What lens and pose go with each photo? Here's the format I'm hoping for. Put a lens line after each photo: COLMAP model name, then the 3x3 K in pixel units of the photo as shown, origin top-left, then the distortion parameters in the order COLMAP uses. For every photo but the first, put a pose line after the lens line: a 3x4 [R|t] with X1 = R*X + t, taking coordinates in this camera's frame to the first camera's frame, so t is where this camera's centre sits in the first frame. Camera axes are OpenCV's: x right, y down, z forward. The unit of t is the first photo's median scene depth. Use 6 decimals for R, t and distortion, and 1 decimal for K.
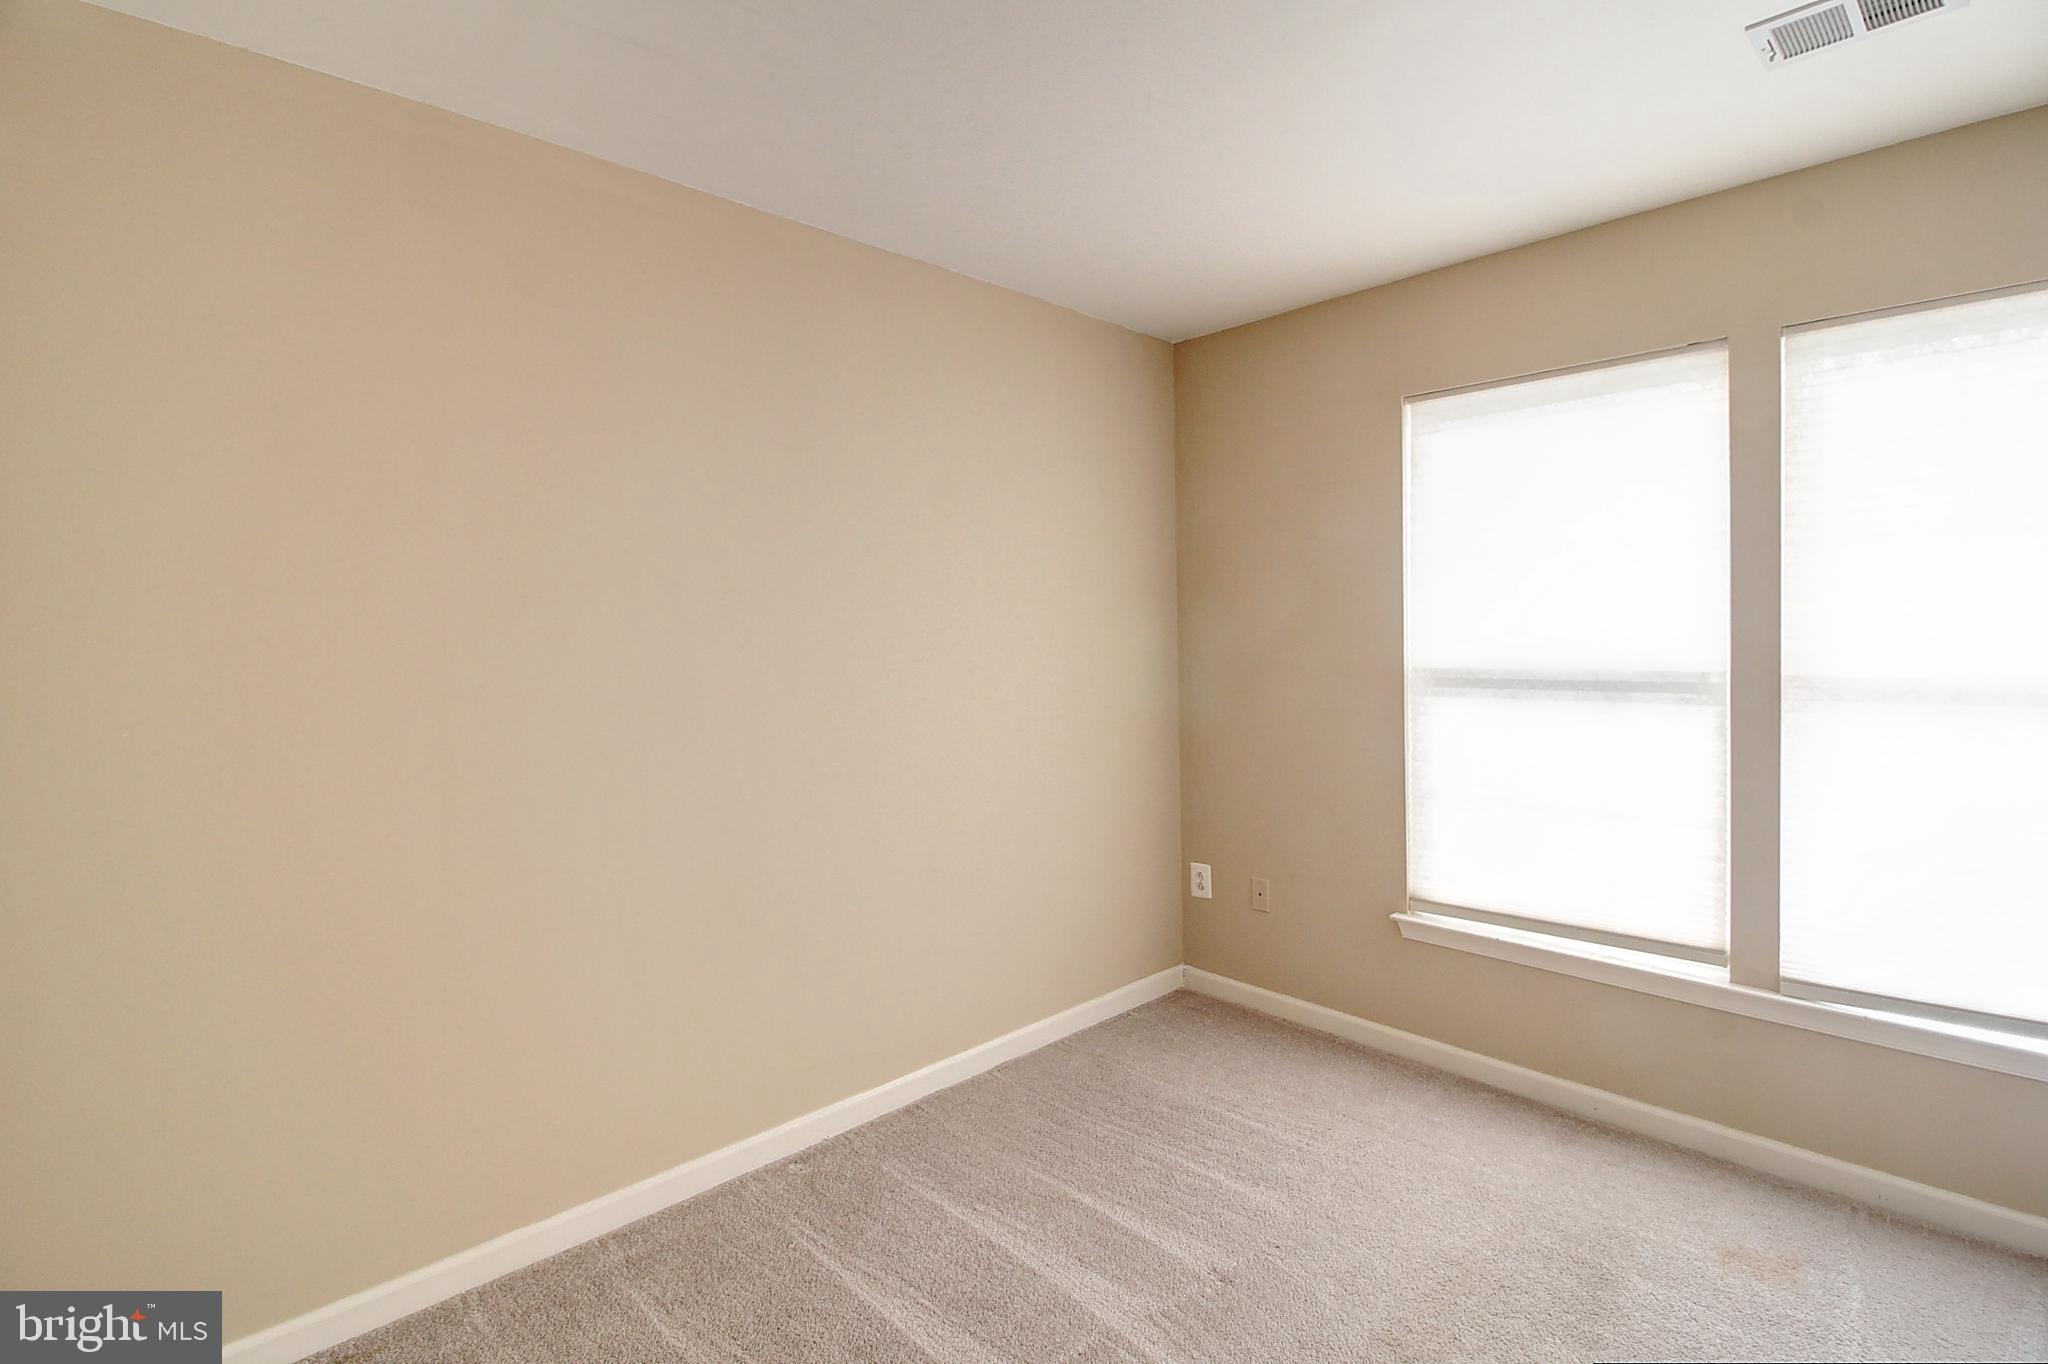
lens RADIAL K [[951.7, 0, 1010.7], [0, 951.7, 682.6], [0, 0, 1]] dist [-0.002946, -0.012592]
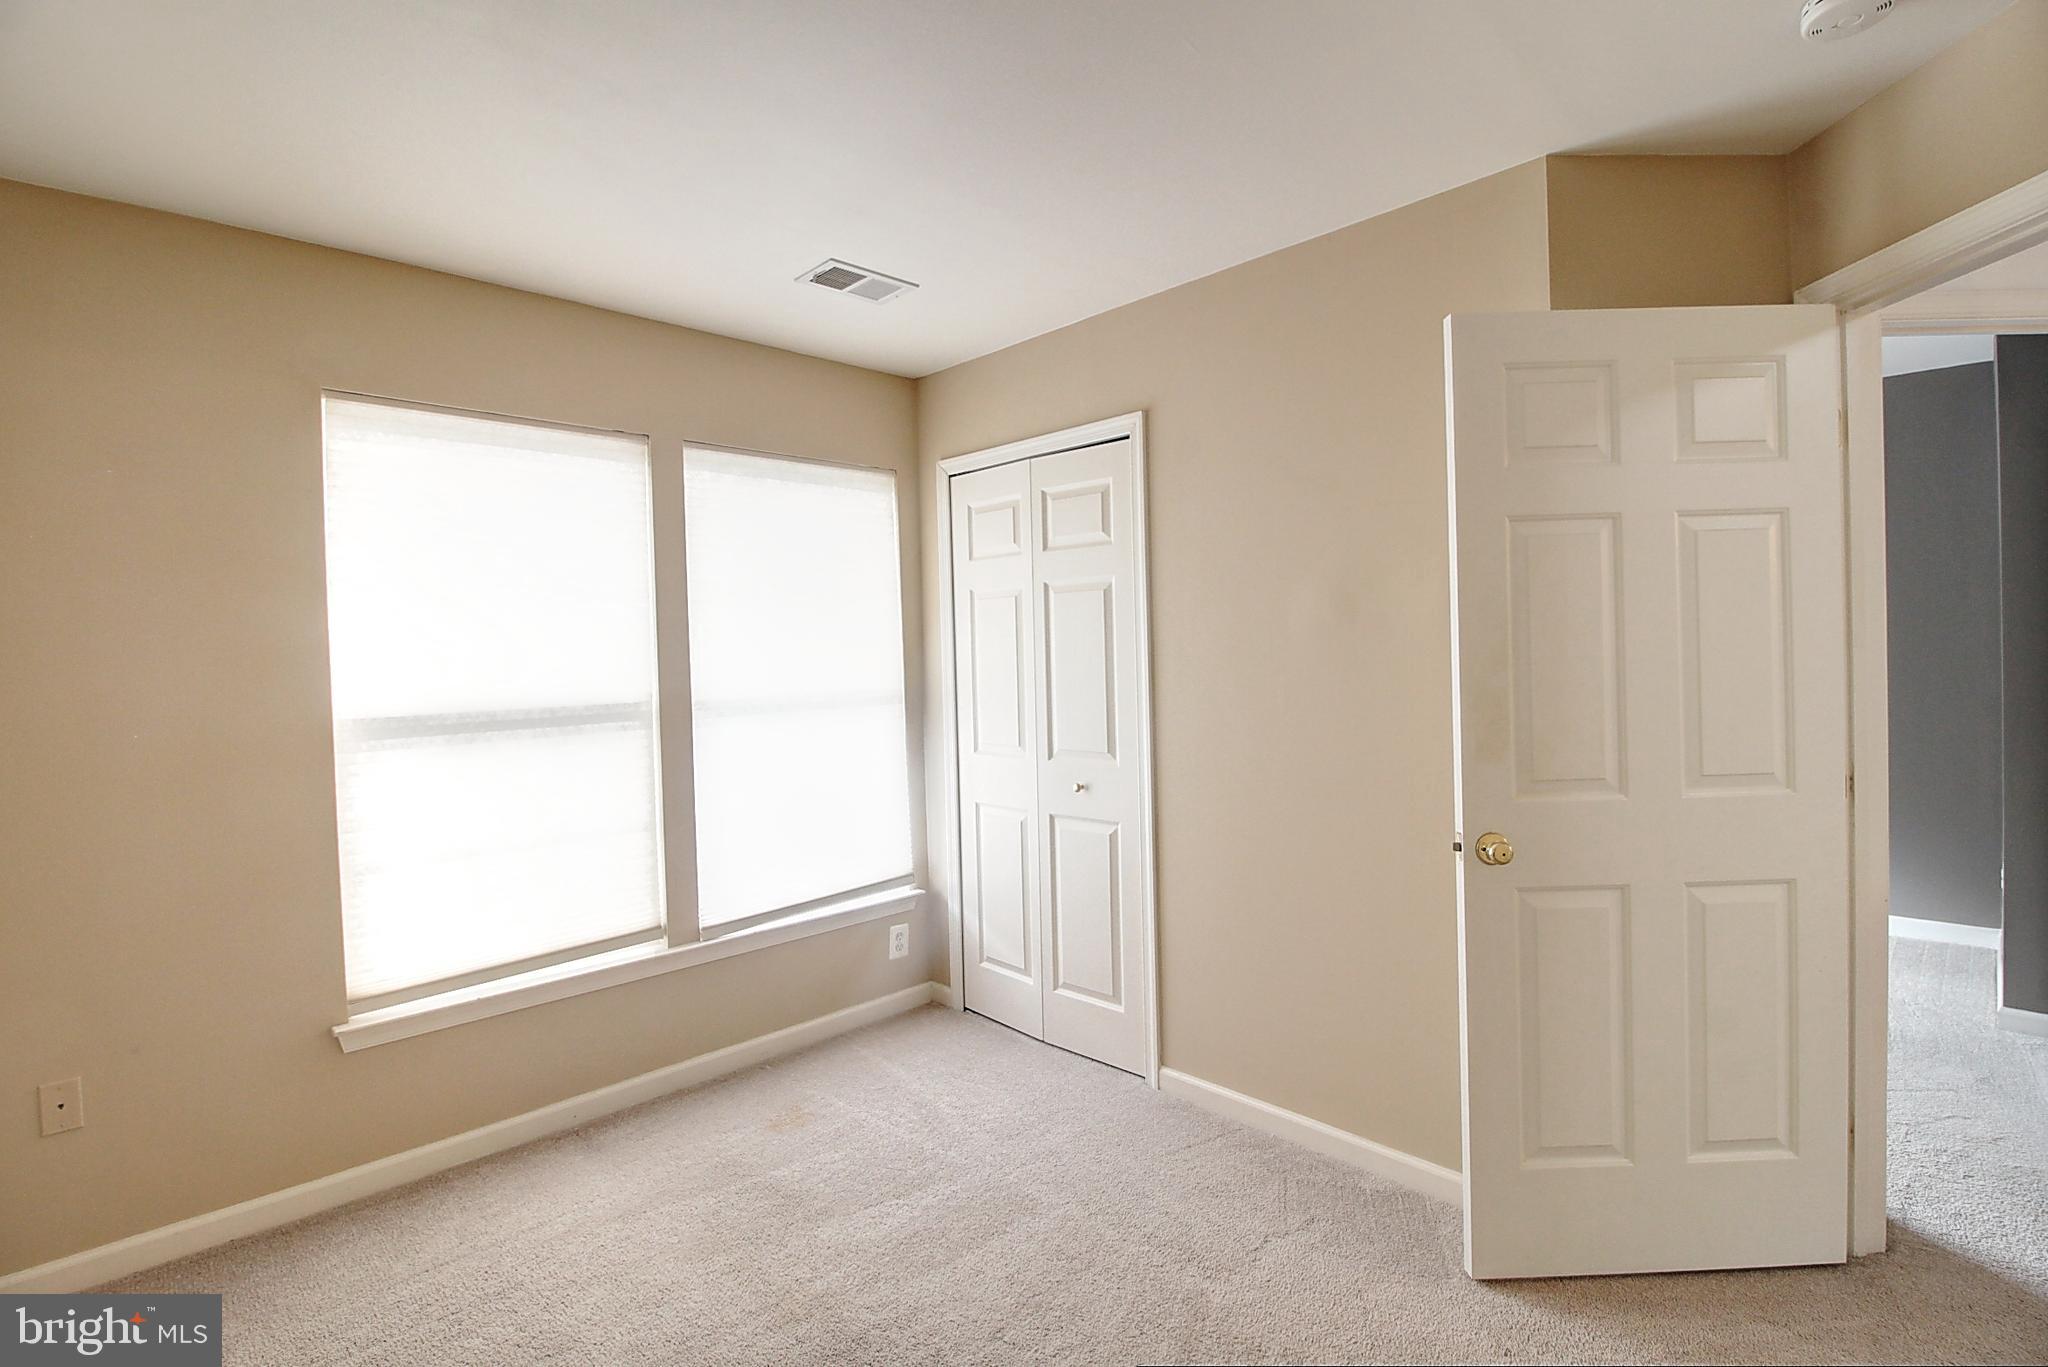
lens RADIAL K [[951.7, 0, 1014.4], [0, 951.7, 690.0], [0, 0, 1]] dist [-0.002946, -0.012592]
pose [[-0.015439, -0.025714, 0.999550, -0.450617], [0.077000, 0.996670, 0.026829, -0.020697], [-0.996912, 0.077380, -0.013408, 0.481632]]
